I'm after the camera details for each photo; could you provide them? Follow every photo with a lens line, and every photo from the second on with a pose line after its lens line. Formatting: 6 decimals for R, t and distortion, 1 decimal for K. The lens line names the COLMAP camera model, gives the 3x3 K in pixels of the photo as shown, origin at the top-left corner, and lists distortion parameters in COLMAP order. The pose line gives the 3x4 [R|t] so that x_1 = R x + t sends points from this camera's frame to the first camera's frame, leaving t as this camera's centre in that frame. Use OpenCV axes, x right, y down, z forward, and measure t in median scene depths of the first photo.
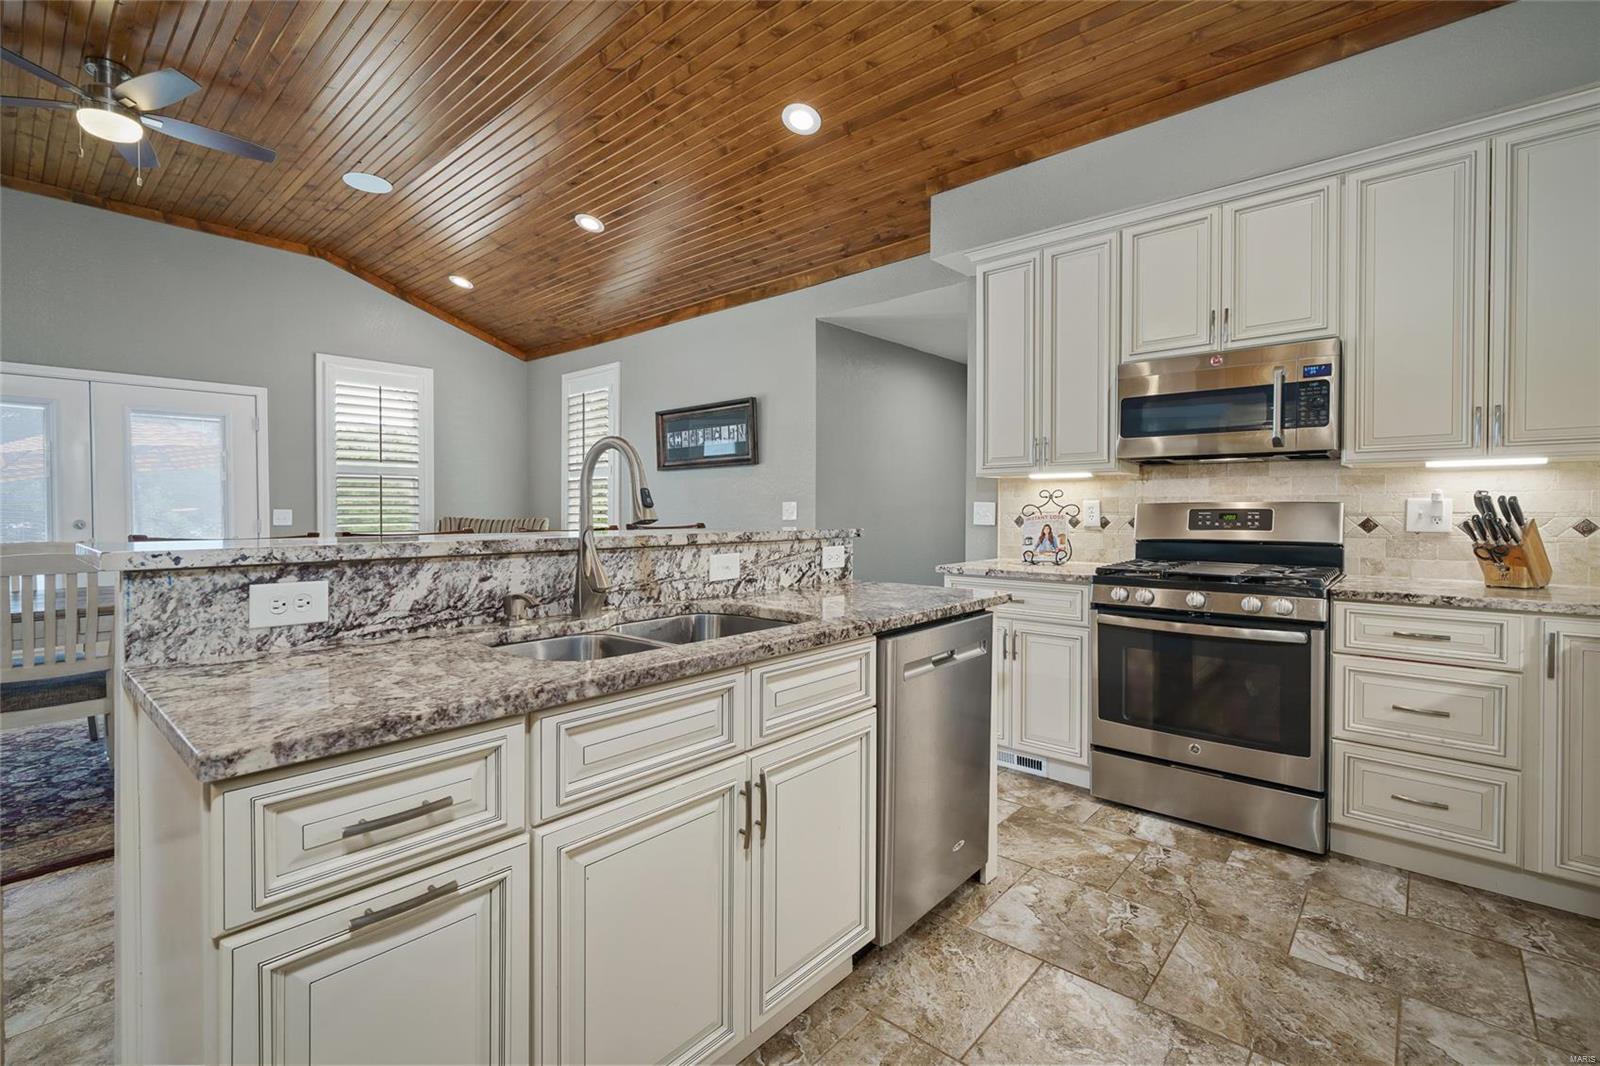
lens RADIAL K [[712.0, 0, 799.5], [0, 712.0, 521.2], [0, 0, 1]] dist [0.001935, 0.000067]
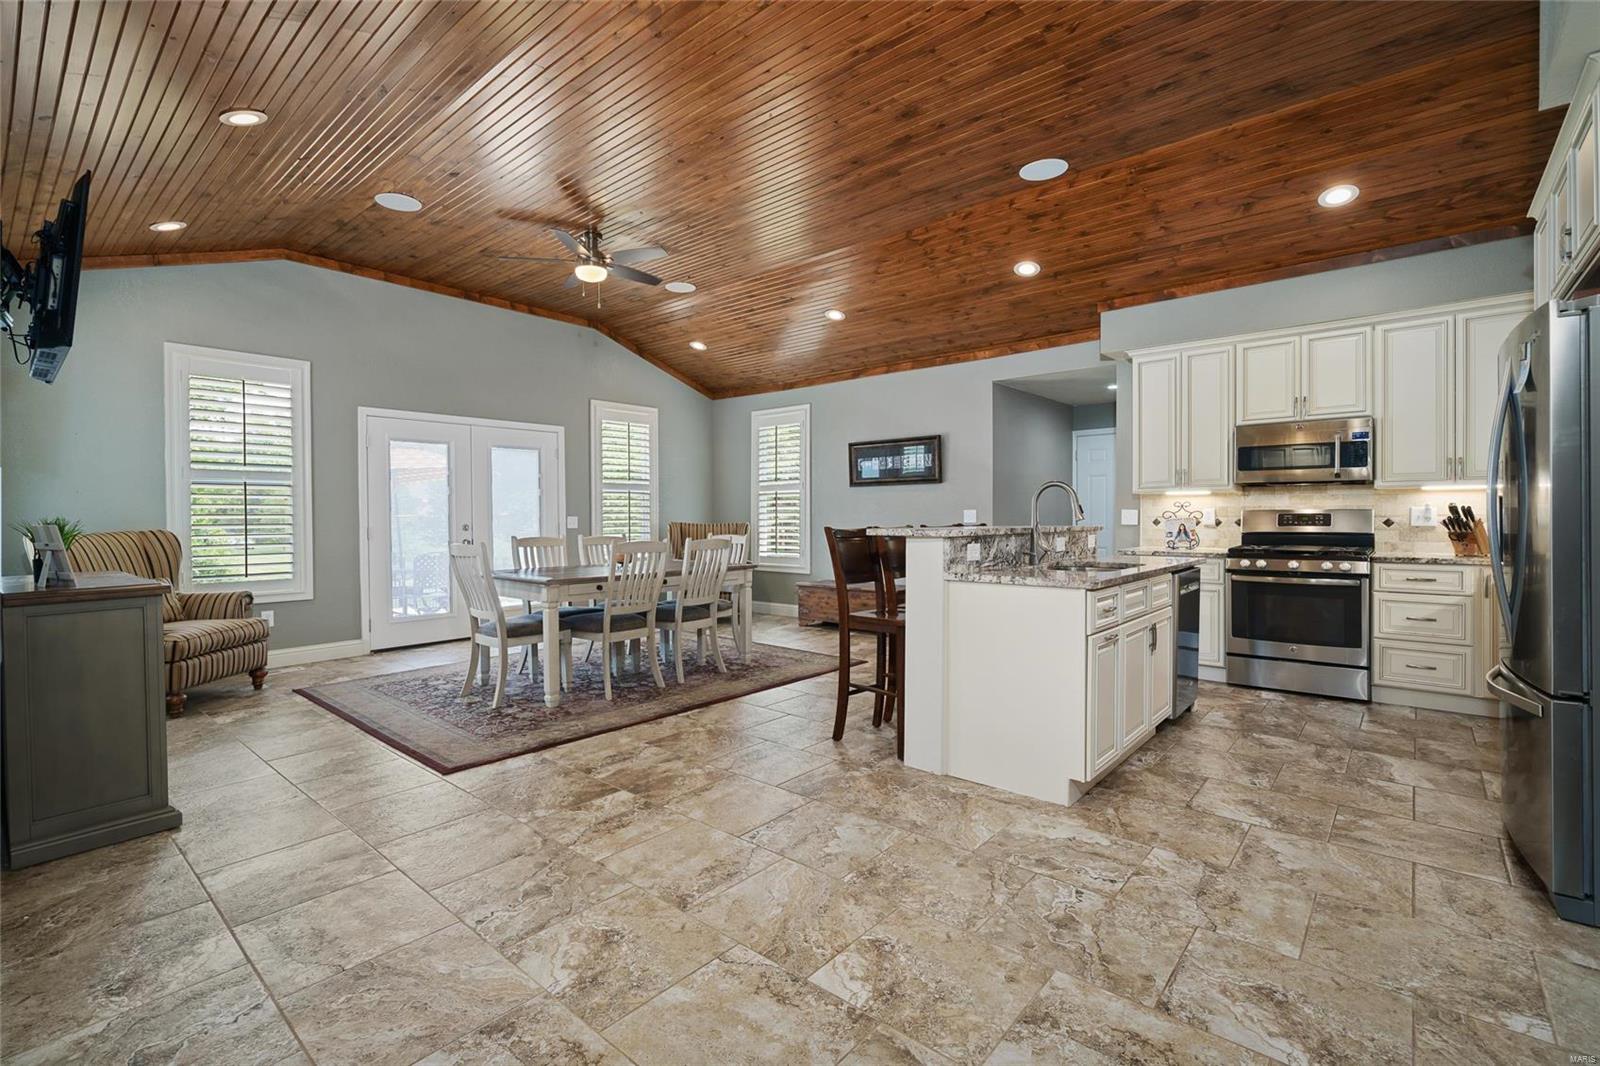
lens RADIAL K [[712.0, 0, 794.9], [0, 712.0, 523.0], [0, 0, 1]] dist [0.001935, 0.000067]
pose [[0.999964, -0.003235, 0.007849, -0.626884], [0.003290, 0.999969, -0.007102, 0.013576], [-0.007826, 0.007128, 0.999944, -0.686355]]
